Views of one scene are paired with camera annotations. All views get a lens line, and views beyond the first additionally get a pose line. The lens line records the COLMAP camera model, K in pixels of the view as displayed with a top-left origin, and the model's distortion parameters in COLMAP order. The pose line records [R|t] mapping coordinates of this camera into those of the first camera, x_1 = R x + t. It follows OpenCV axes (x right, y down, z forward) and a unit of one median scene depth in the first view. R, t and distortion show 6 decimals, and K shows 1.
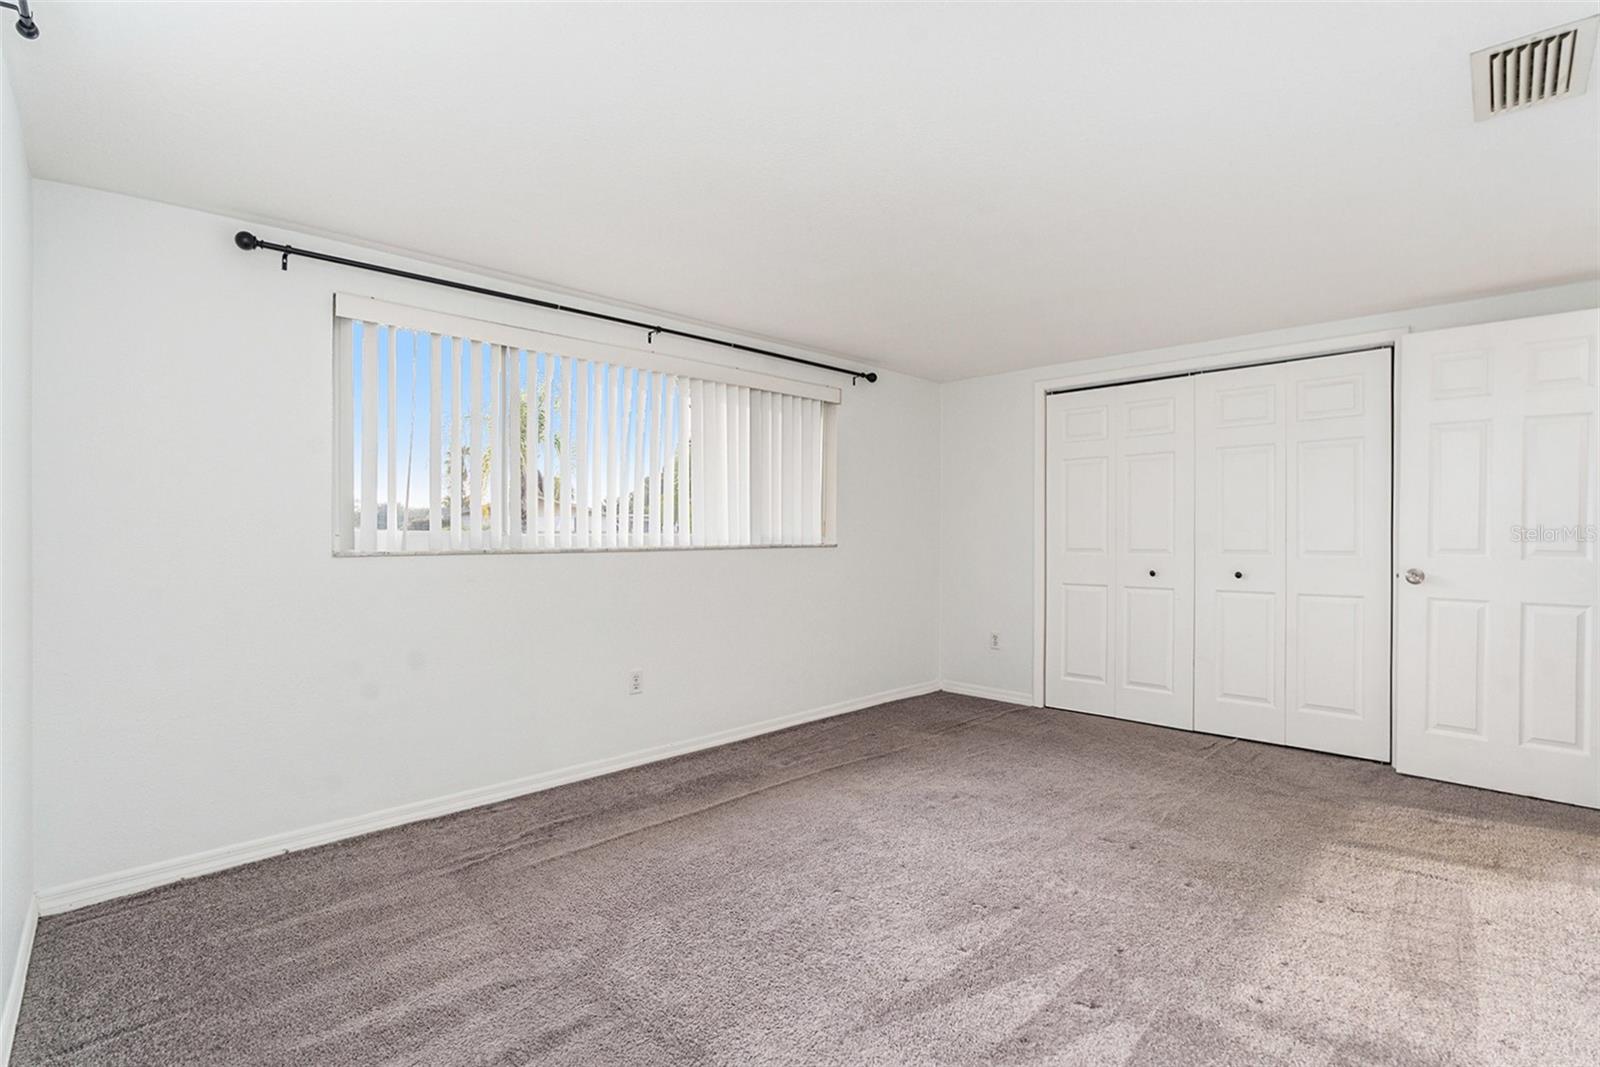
lens RADIAL K [[733.9, 0, 804.9], [0, 733.9, 542.7], [0, 0, 1]] dist [-0.074857, 0.013207]
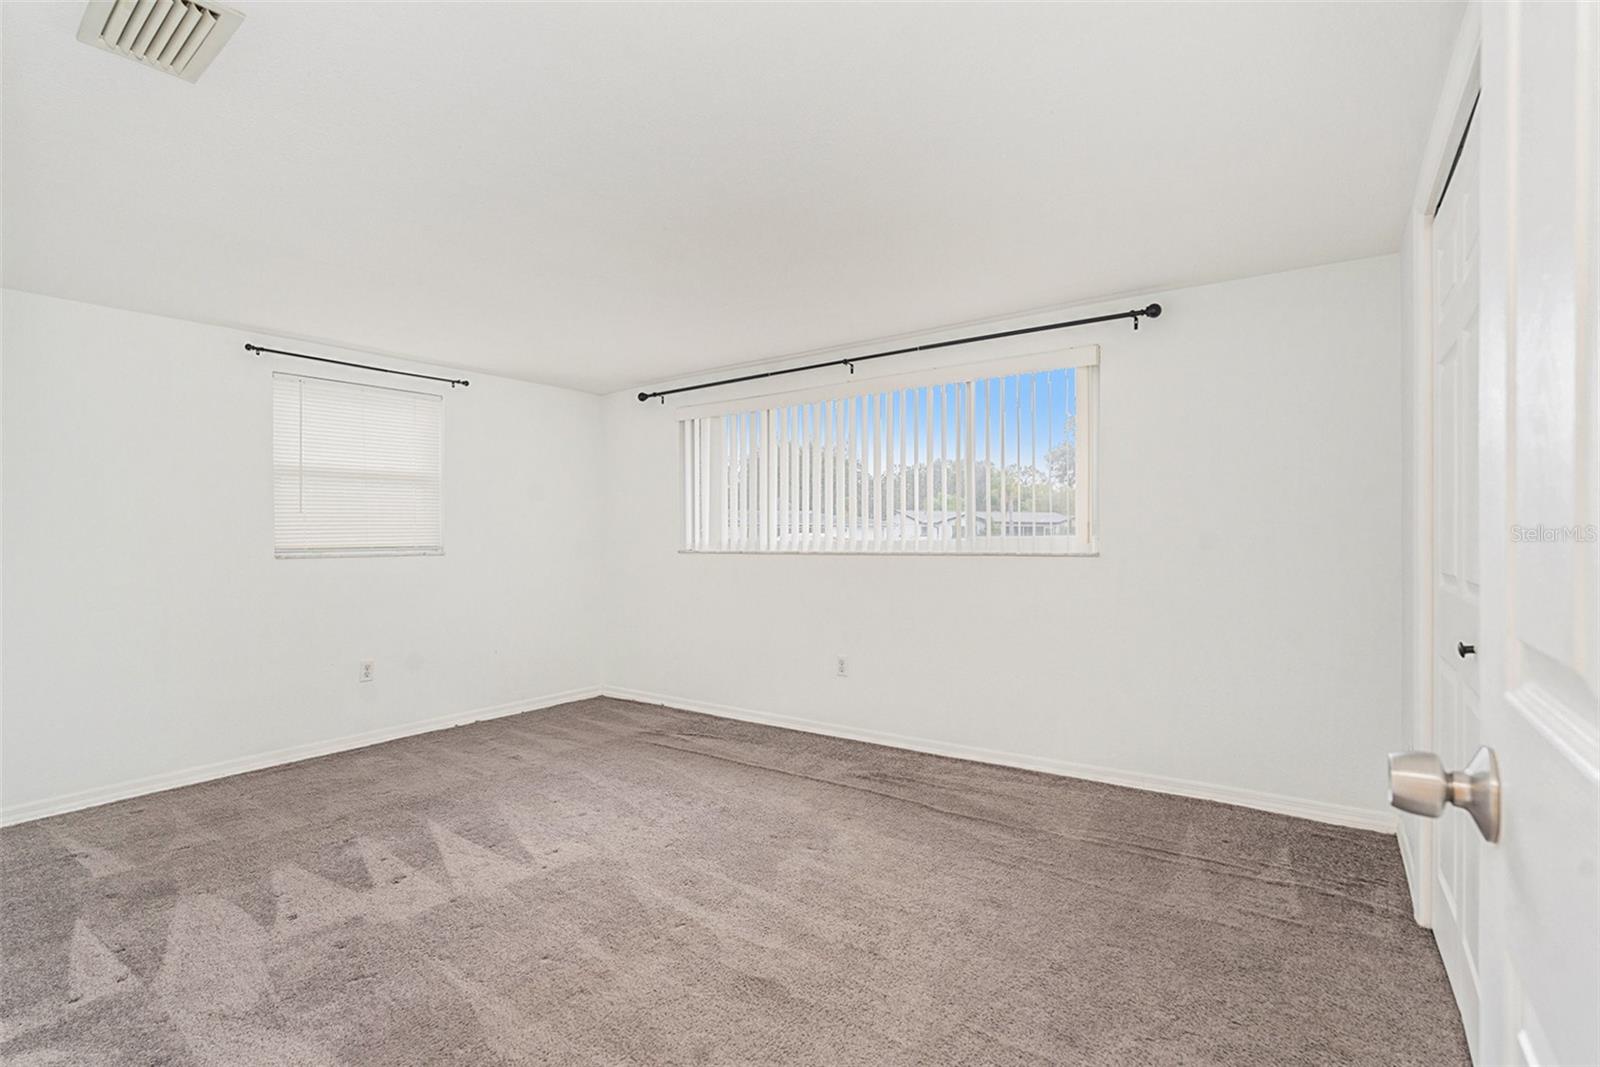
lens RADIAL K [[733.9, 0, 804.9], [0, 733.9, 542.7], [0, 0, 1]] dist [-0.074857, 0.013207]
pose [[0.165049, 0.006443, -0.986264, 1.051466], [-0.004202, 0.999974, 0.005830, -0.016320], [0.986276, 0.003182, 0.165072, 0.848324]]
